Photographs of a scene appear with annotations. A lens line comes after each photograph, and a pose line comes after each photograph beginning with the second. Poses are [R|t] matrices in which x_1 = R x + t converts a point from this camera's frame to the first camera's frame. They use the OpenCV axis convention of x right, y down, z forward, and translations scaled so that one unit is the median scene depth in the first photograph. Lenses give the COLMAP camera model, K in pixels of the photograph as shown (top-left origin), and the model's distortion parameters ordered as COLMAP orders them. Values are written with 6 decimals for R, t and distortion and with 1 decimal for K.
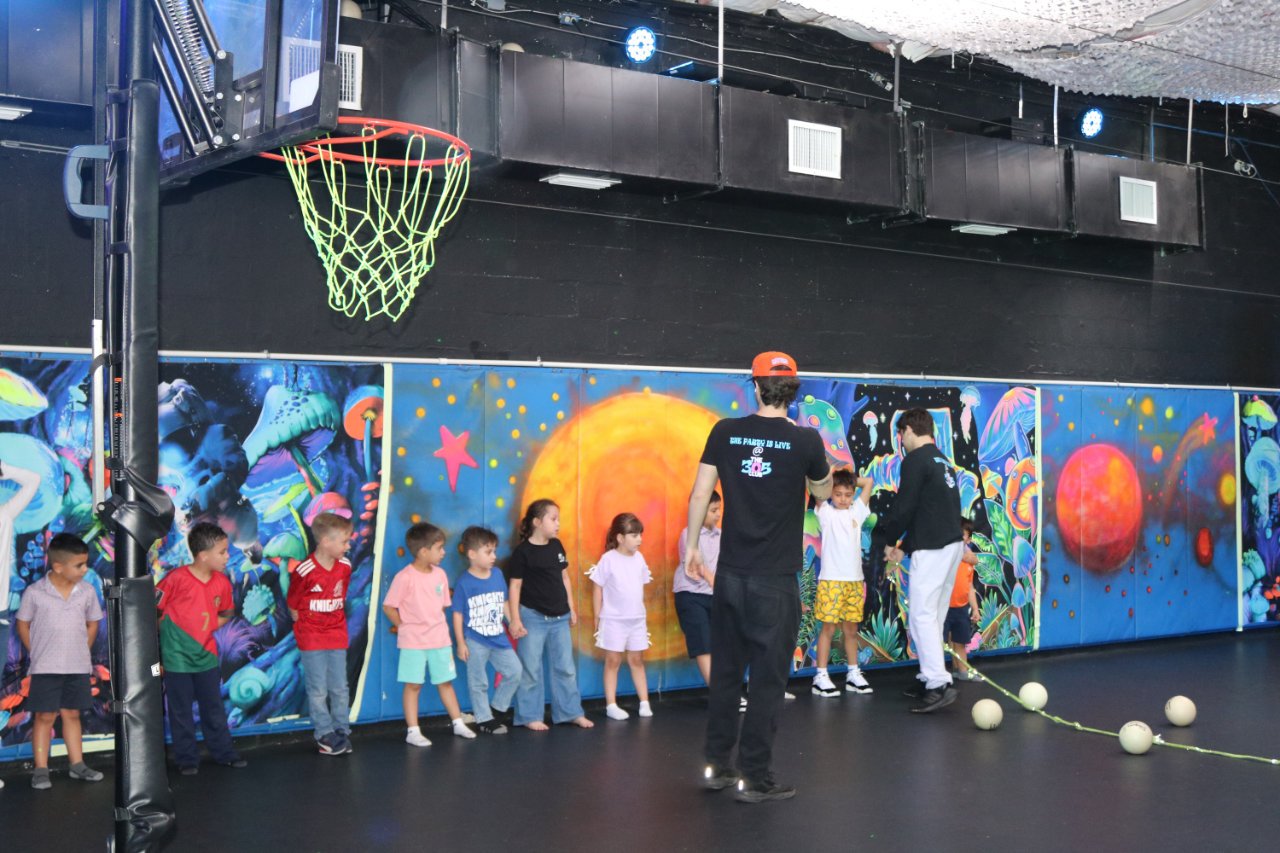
lens RADIAL K [[1776.3, 0, 640.0], [0, 1776.3, 426.5], [0, 0, 1]] dist [-0.036358, 0.086324]
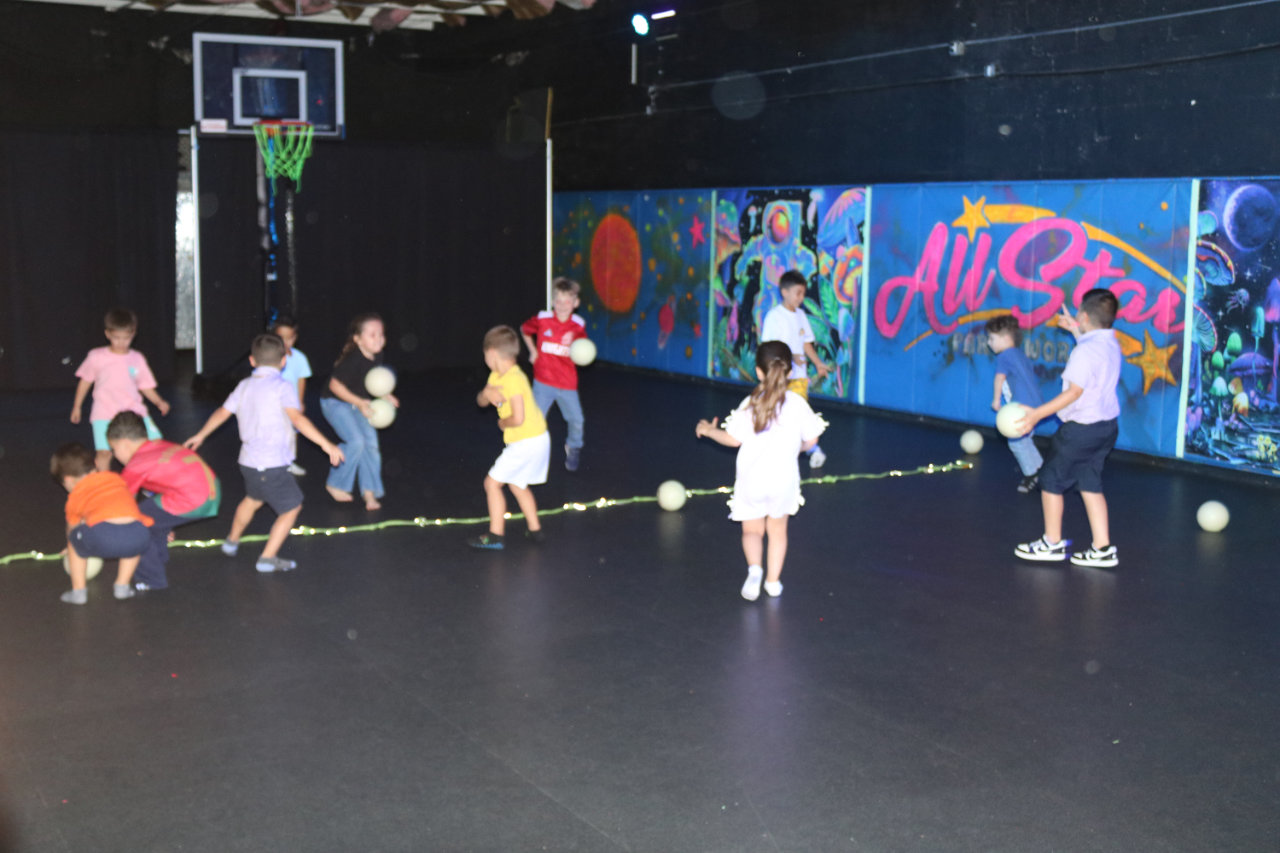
lens RADIAL K [[1501.7, 0, 640.0], [0, 1501.7, 426.5], [0, 0, 1]] dist [-0.056831, -0.021356]
pose [[-0.085233, 0.156197, -0.984042, 1.272832], [-0.005672, 0.987544, 0.157244, -0.020706], [0.996345, 0.018984, -0.083285, 0.953030]]
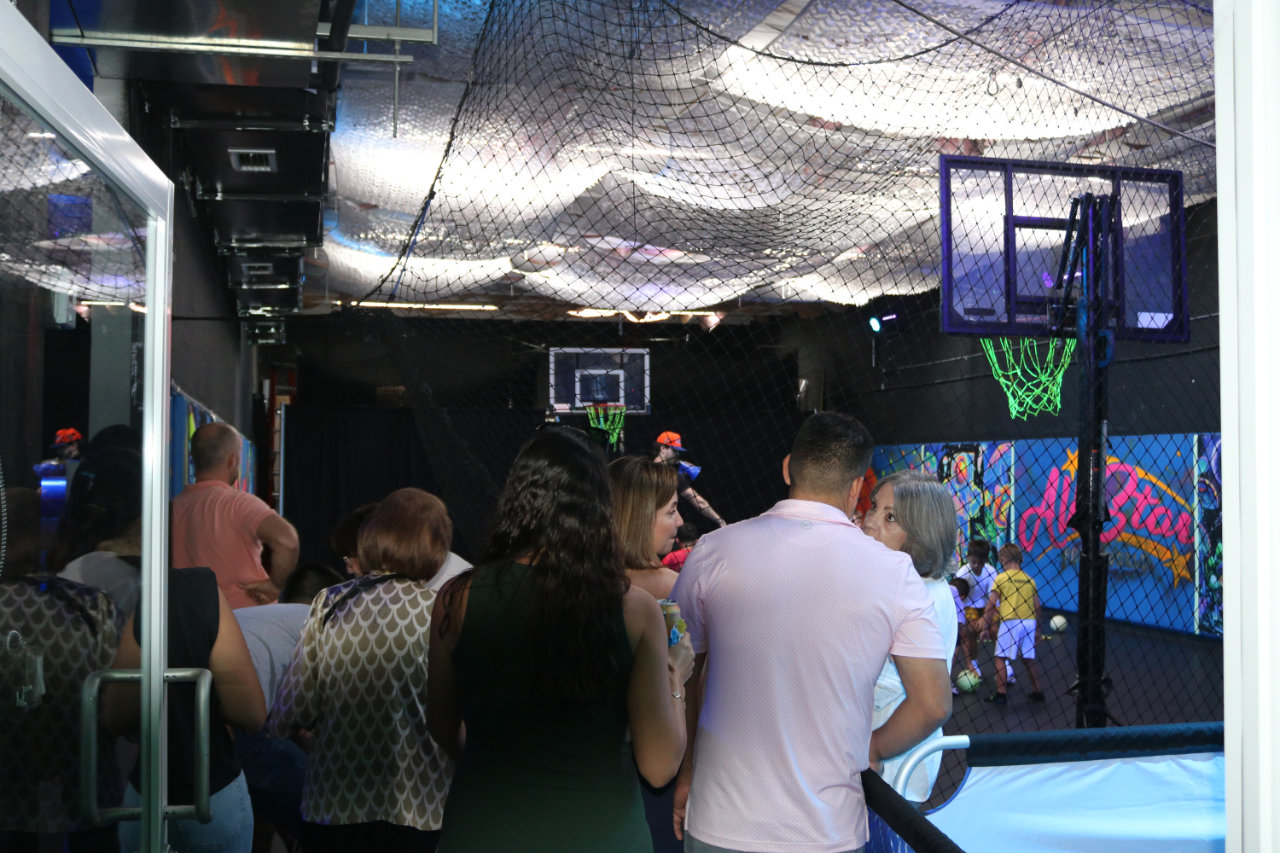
lens RADIAL K [[1442.6, 0, 640.0], [0, 1442.6, 426.5], [0, 0, 1]] dist [0.004981, 0.002074]
pose [[-0.361784, -0.003243, -0.932256, 1.615505], [0.010697, 0.999914, -0.007629, -0.030391], [0.932200, -0.012733, -0.361718, 1.184393]]
